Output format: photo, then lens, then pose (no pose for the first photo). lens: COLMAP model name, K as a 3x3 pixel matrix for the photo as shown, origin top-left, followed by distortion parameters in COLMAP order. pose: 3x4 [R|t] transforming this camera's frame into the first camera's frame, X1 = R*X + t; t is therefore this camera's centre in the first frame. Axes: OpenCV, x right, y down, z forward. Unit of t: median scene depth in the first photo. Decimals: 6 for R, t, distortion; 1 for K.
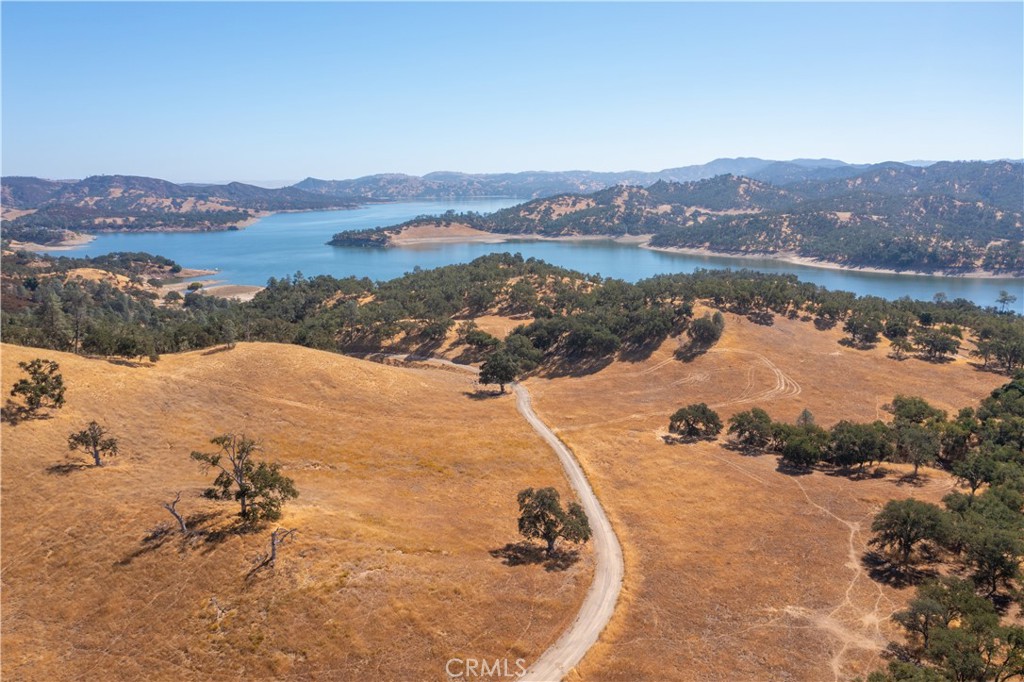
lens RADIAL K [[809.8, 0, 511.3], [0, 809.8, 341.2], [0, 0, 1]] dist [-0.023129, 0.008394]
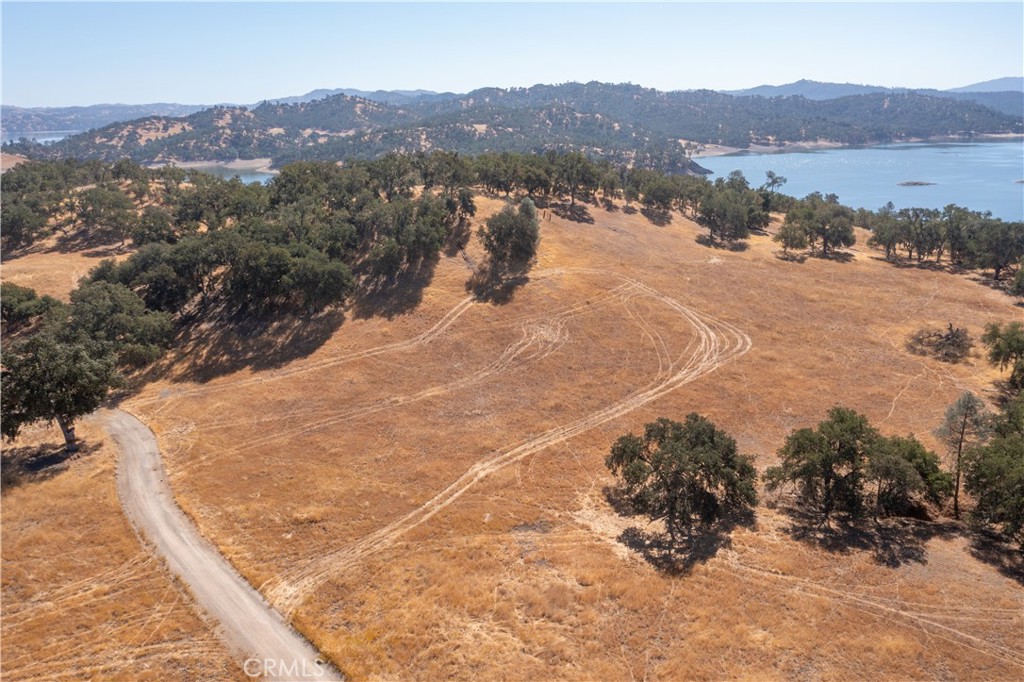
lens RADIAL K [[809.8, 0, 511.3], [0, 809.8, 341.2], [0, 0, 1]] dist [-0.023129, 0.008394]
pose [[0.889227, -0.130196, 0.438547, 0.007958], [0.096420, 0.990451, 0.098538, 0.001049], [-0.447189, -0.045338, 0.893290, 0.419233]]
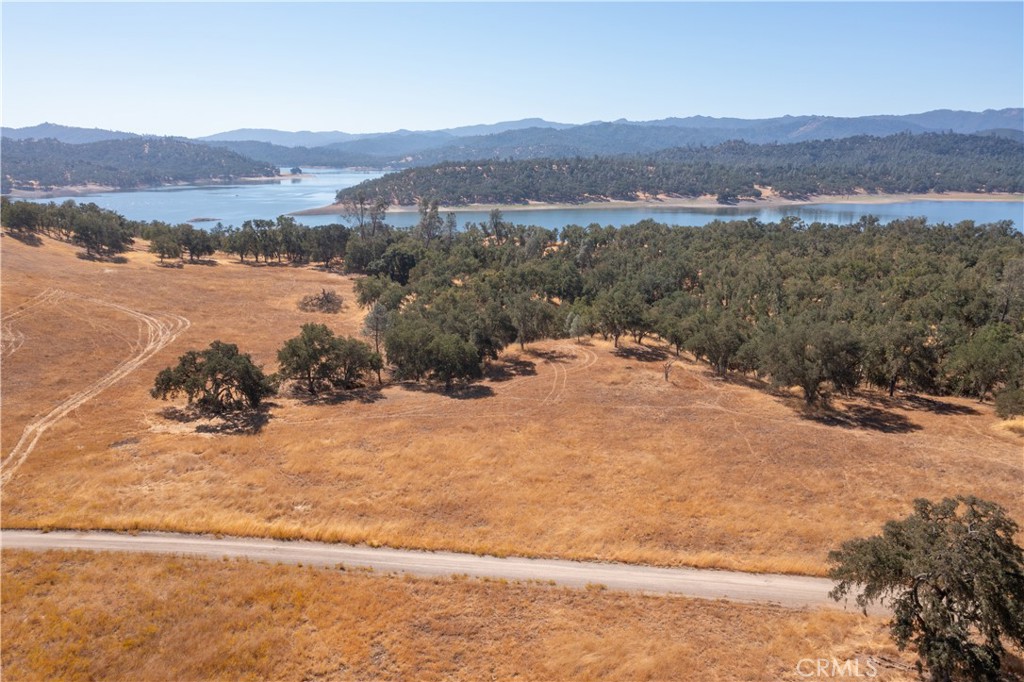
lens RADIAL K [[826.1, 0, 512.0], [0, 826.1, 341.0], [0, 0, 1]] dist [-0.014634, 0.002072]
pose [[0.254126, -0.202426, 0.945750, -0.105099], [0.179123, 0.970786, 0.159653, 0.017368], [-0.950439, 0.128834, 0.282961, 0.405645]]
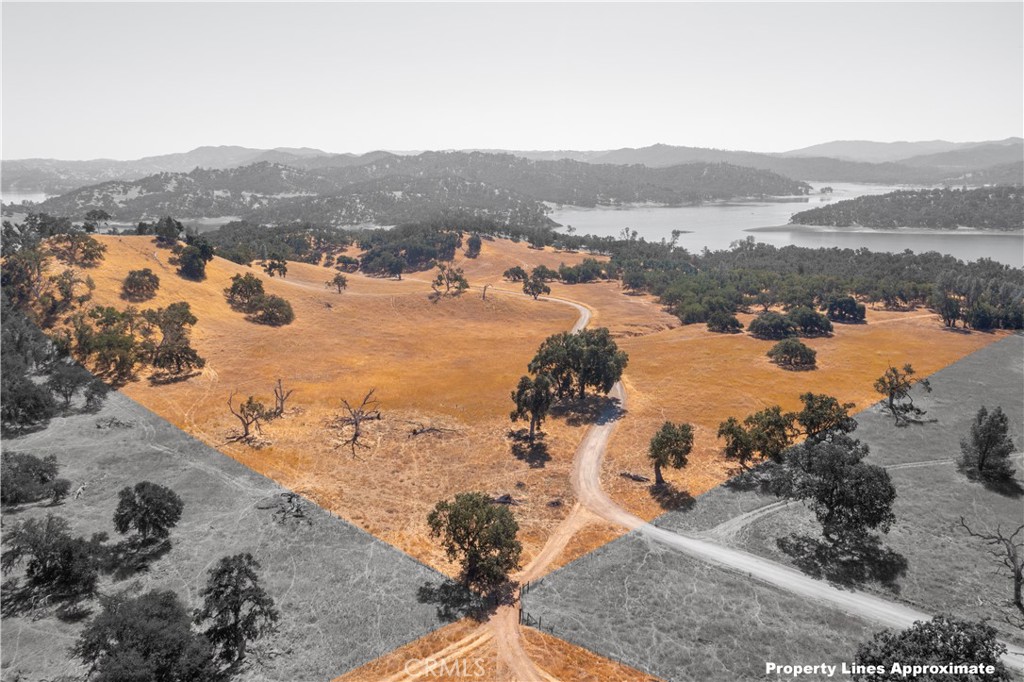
lens RADIAL K [[809.8, 0, 511.3], [0, 809.8, 341.2], [0, 0, 1]] dist [-0.023129, 0.008394]
pose [[0.813416, -0.122207, 0.568701, -0.588857], [0.114538, 0.992191, 0.049386, 0.096922], [-0.570295, 0.024967, 0.821061, -0.427914]]
